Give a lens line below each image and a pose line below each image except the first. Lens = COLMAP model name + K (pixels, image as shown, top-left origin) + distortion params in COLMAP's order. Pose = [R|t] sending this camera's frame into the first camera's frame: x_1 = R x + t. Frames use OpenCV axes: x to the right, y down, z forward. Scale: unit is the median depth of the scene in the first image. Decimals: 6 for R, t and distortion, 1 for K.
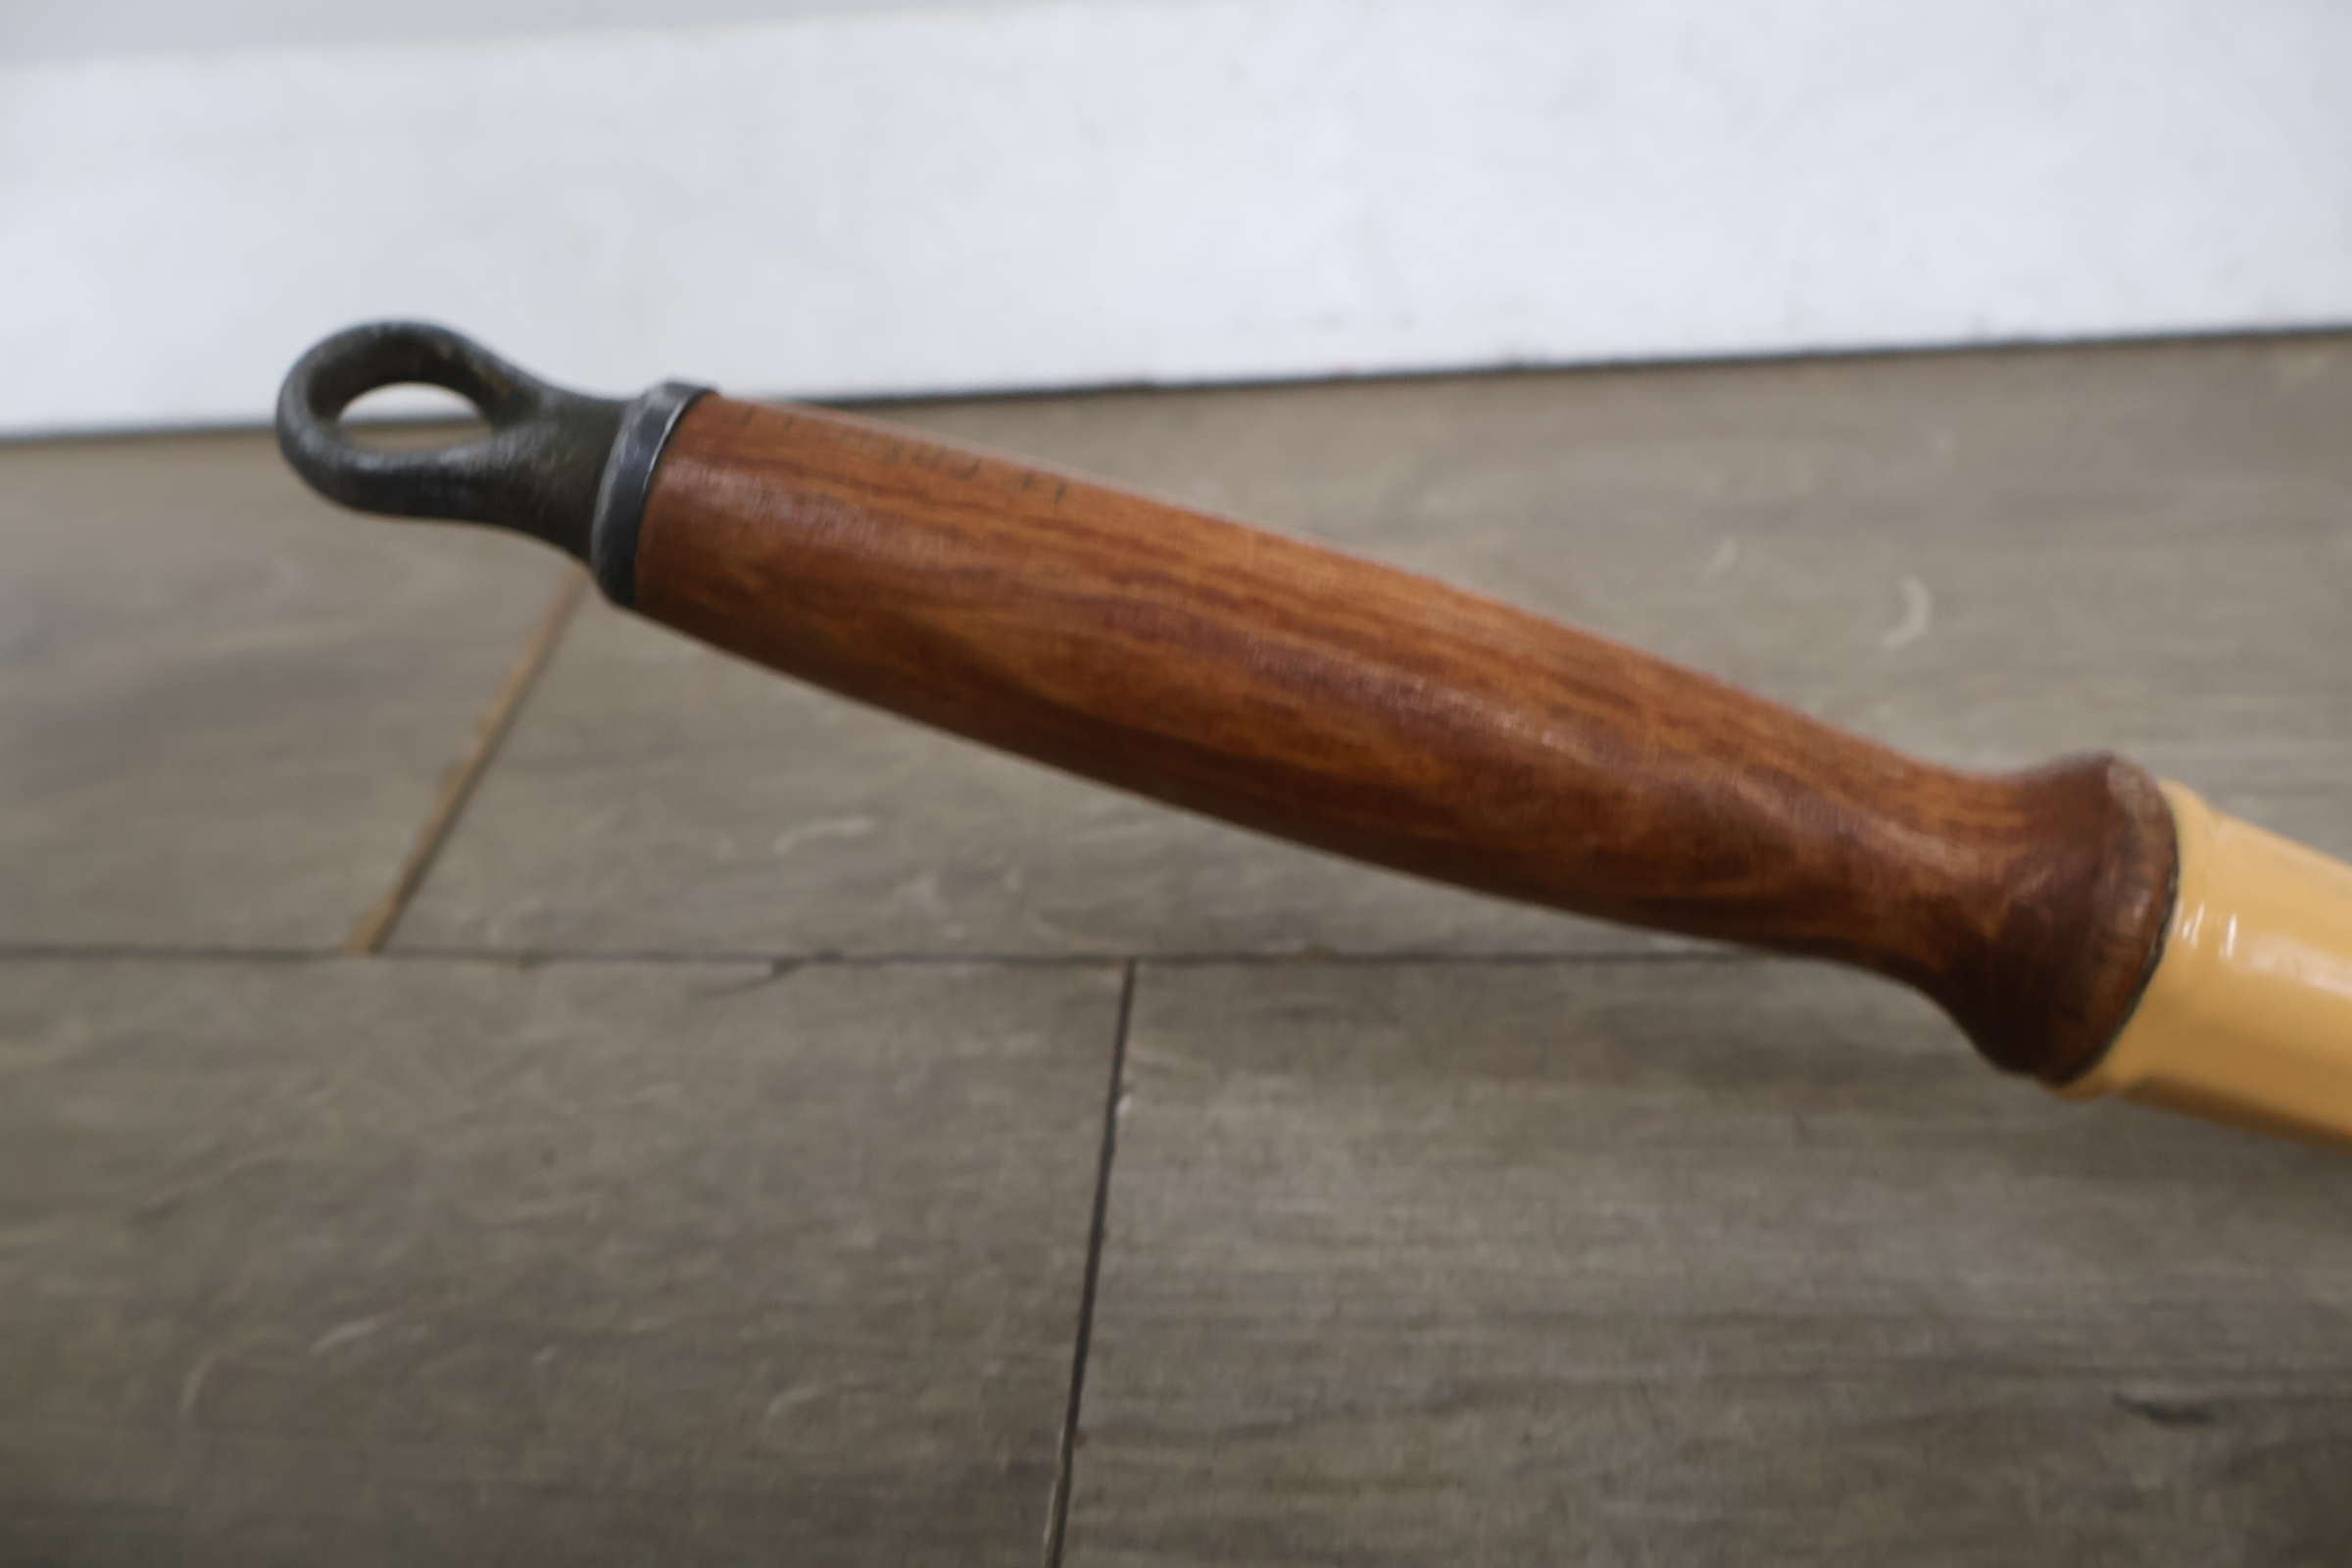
lens RADIAL K [[2040.5, 0, 1176.0], [0, 2040.5, 784.0], [0, 0, 1]] dist [0.010864, 0.006226]
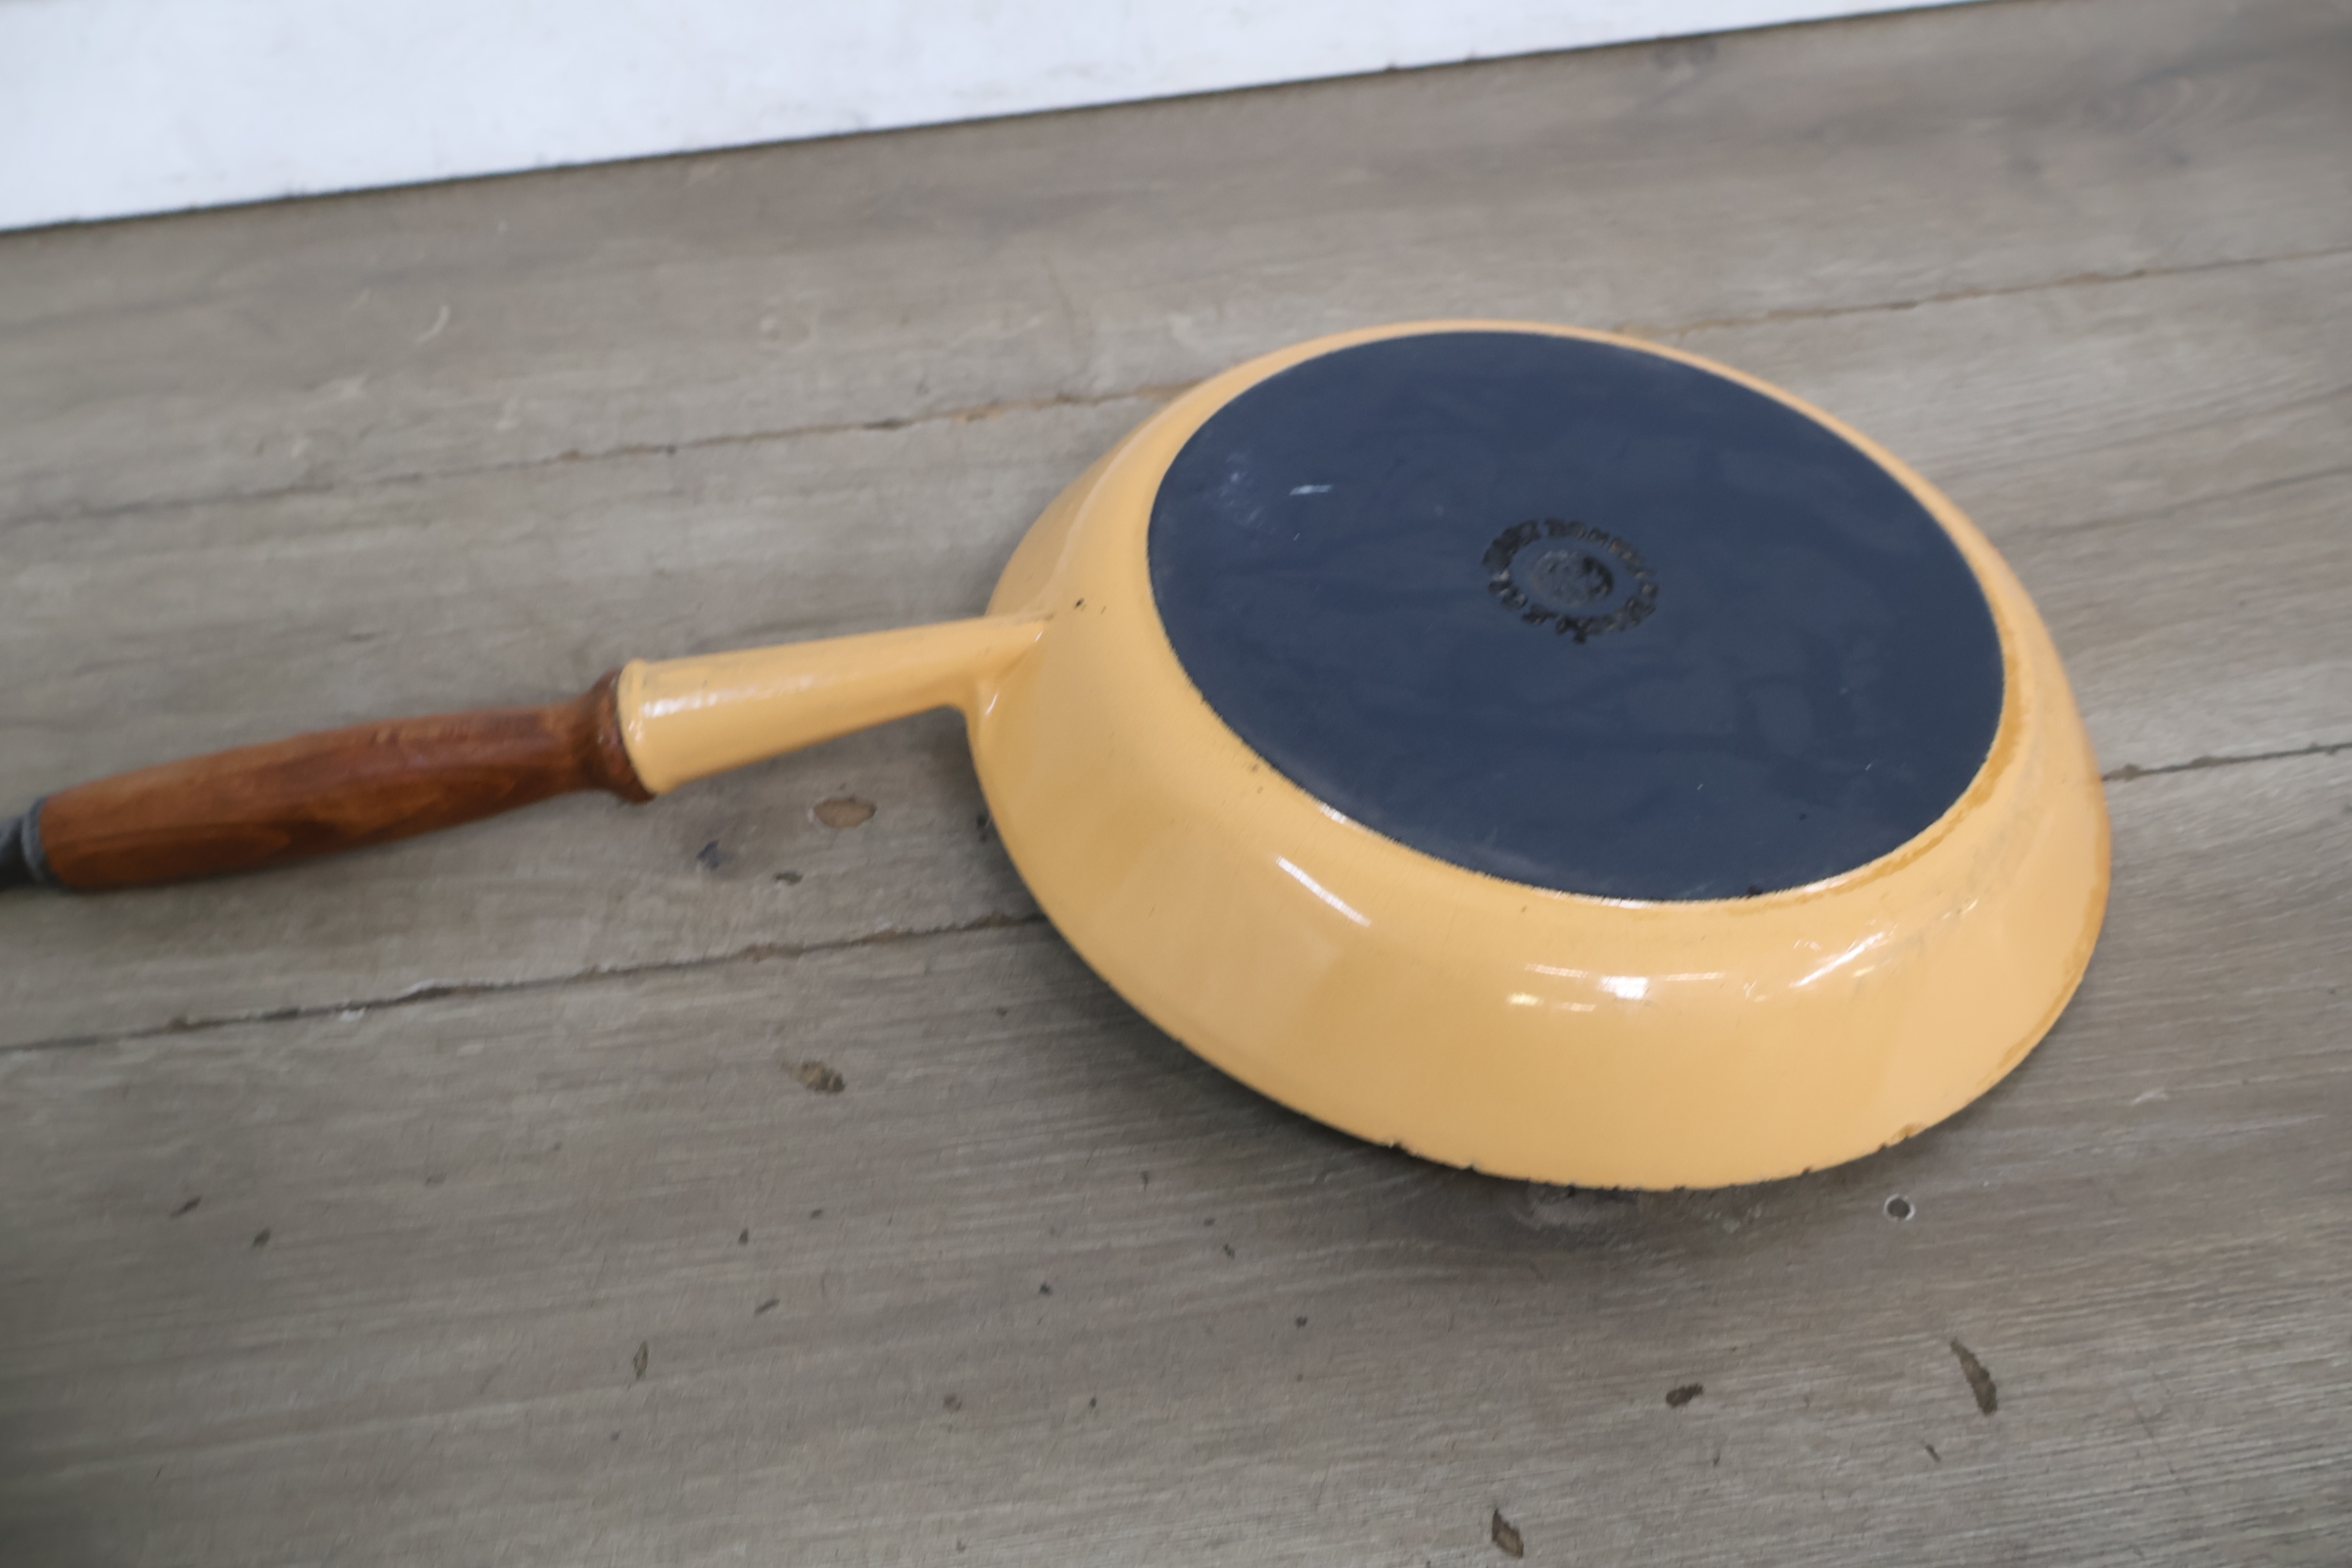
lens RADIAL K [[2036.0, 0, 1160.2], [0, 2036.0, 781.0], [0, 0, 1]] dist [0.021202, -0.000398]
pose [[0.980072, -0.121391, 0.157233, 0.996577], [0.097920, 0.983934, 0.149285, 0.185427], [-0.172829, -0.130914, 0.976213, -1.667497]]
